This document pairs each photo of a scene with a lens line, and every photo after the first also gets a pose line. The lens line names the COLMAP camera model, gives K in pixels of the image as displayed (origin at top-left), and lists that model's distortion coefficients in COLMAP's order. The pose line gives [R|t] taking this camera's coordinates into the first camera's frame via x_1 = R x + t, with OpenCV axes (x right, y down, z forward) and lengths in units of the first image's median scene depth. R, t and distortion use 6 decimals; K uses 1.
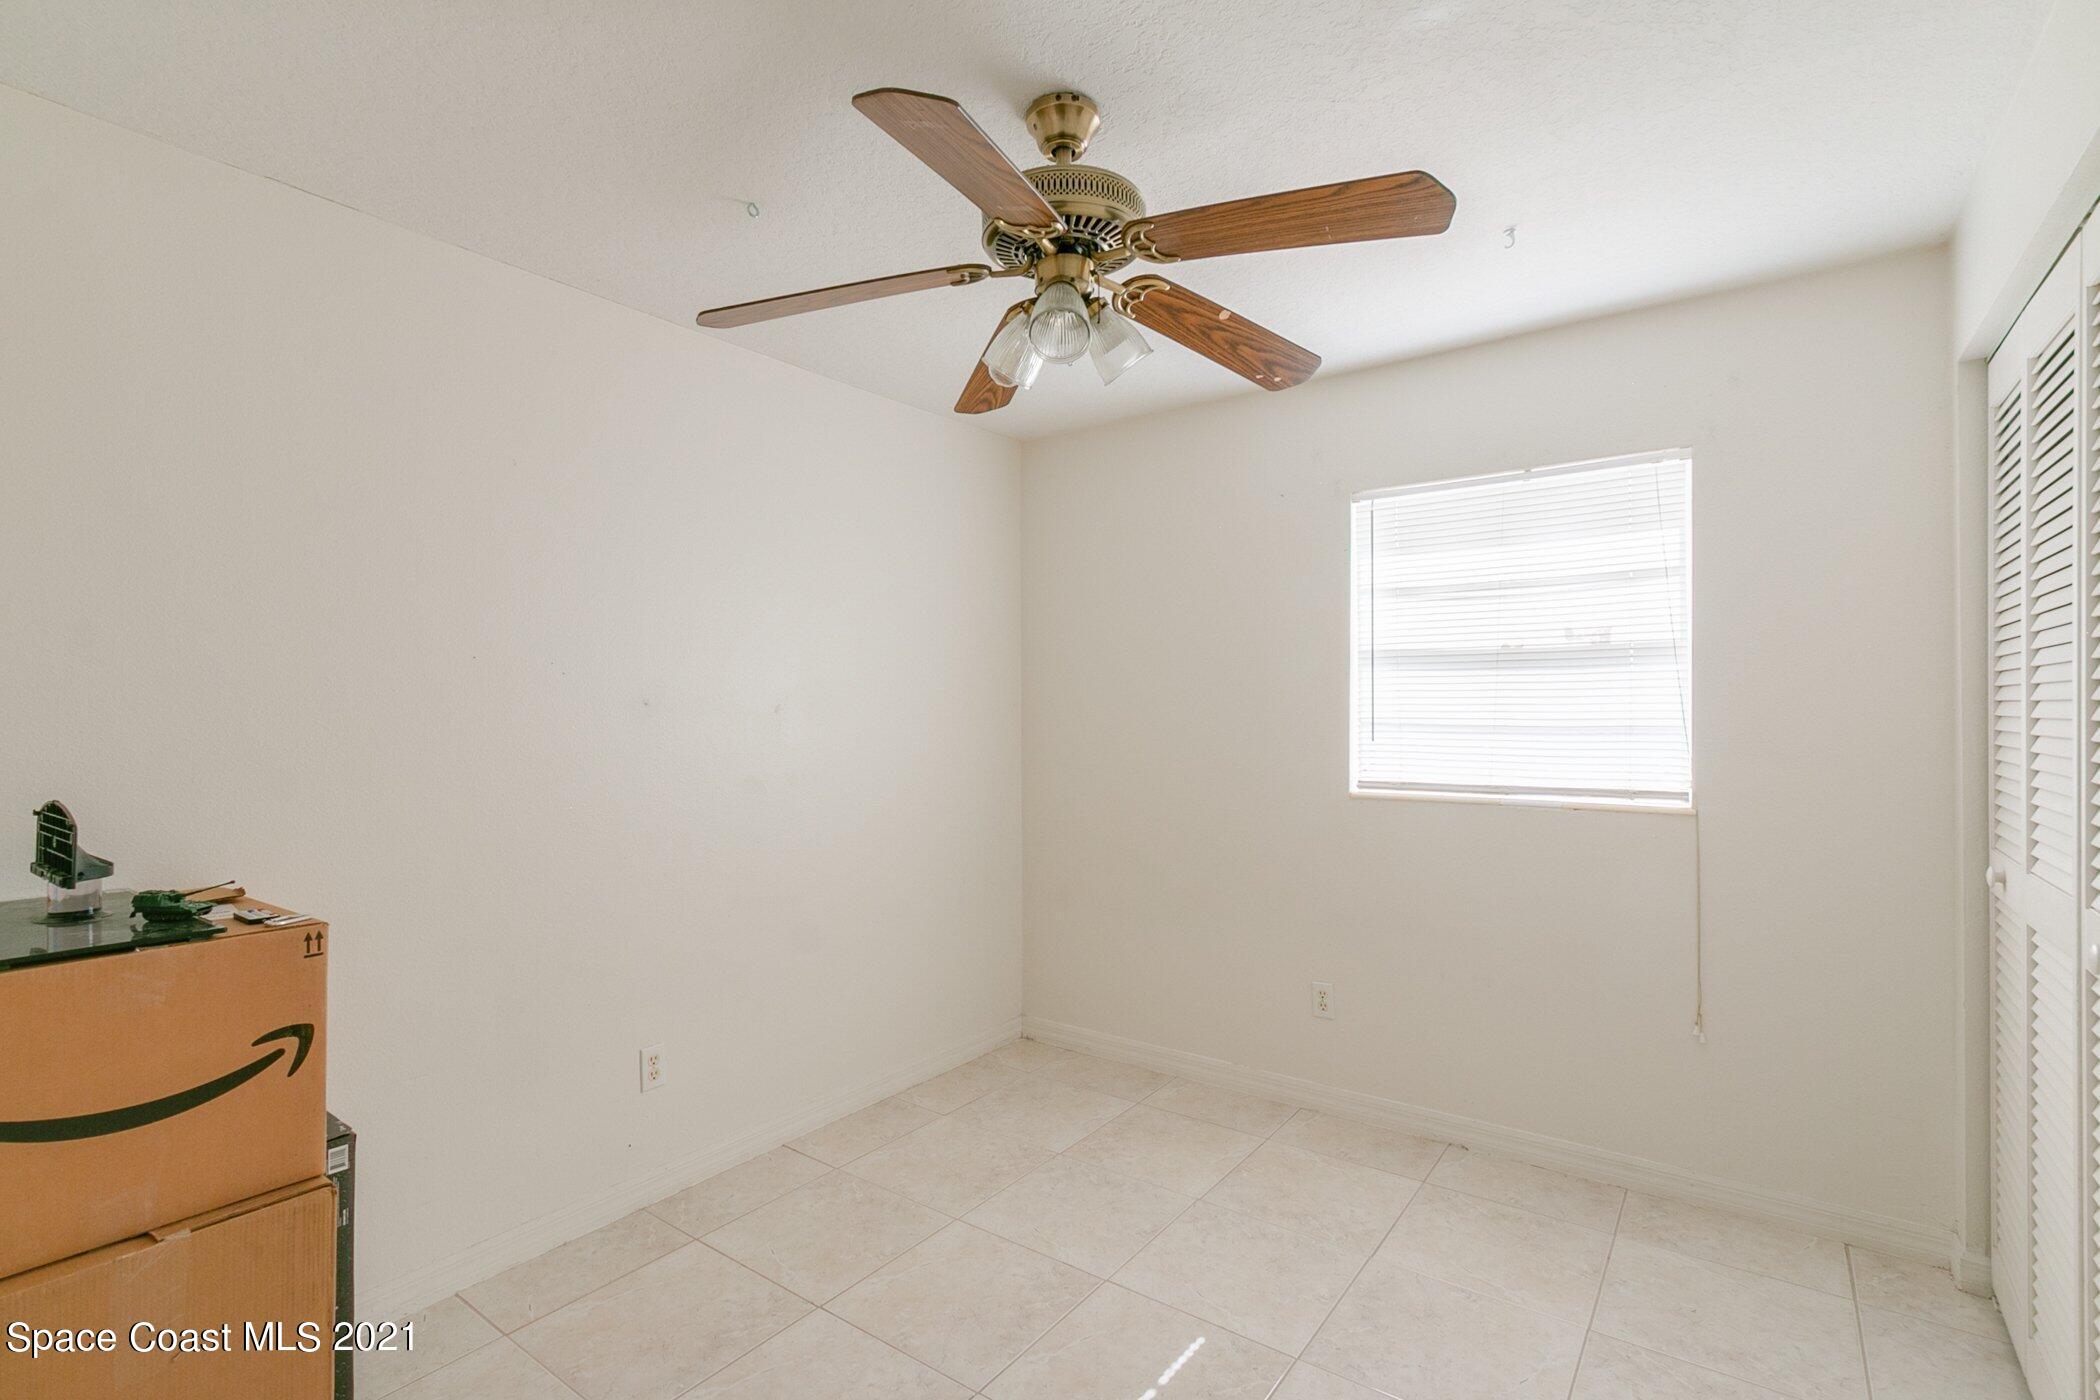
lens RADIAL K [[997.7, 0, 1053.1], [0, 997.7, 706.9], [0, 0, 1]] dist [0.009099, 0.000046]
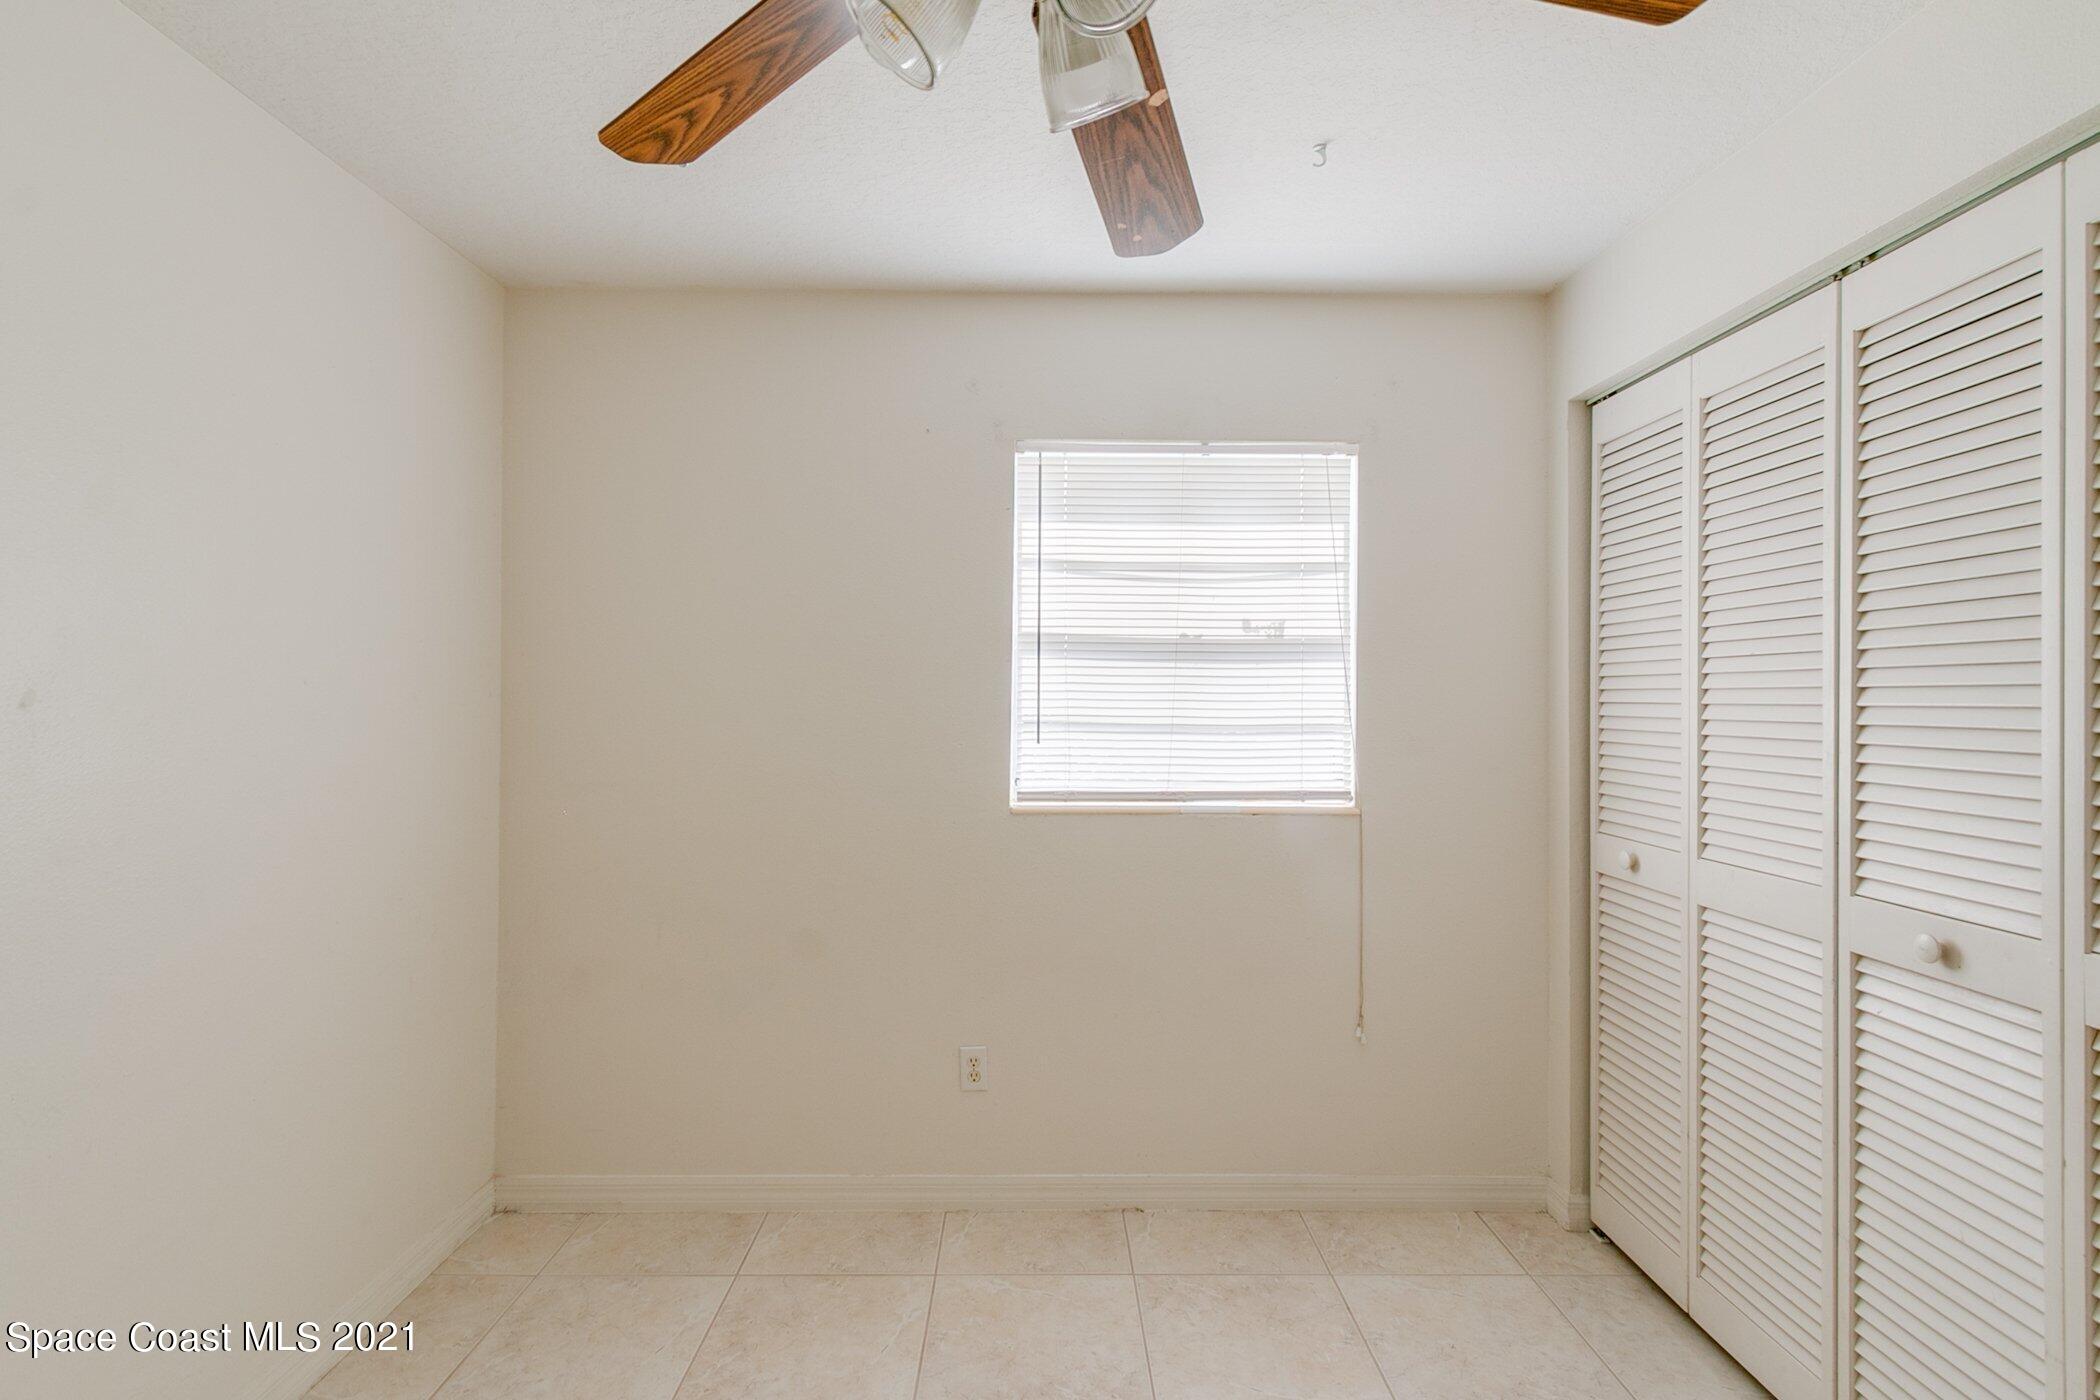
lens RADIAL K [[997.7, 0, 1051.8], [0, 997.7, 689.9], [0, 0, 1]] dist [0.009099, 0.000046]
pose [[0.799667, 0.012995, 0.600303, -0.181865], [-0.009839, 0.999915, -0.008539, -0.003406], [-0.600363, 0.000922, 0.799727, 0.360599]]
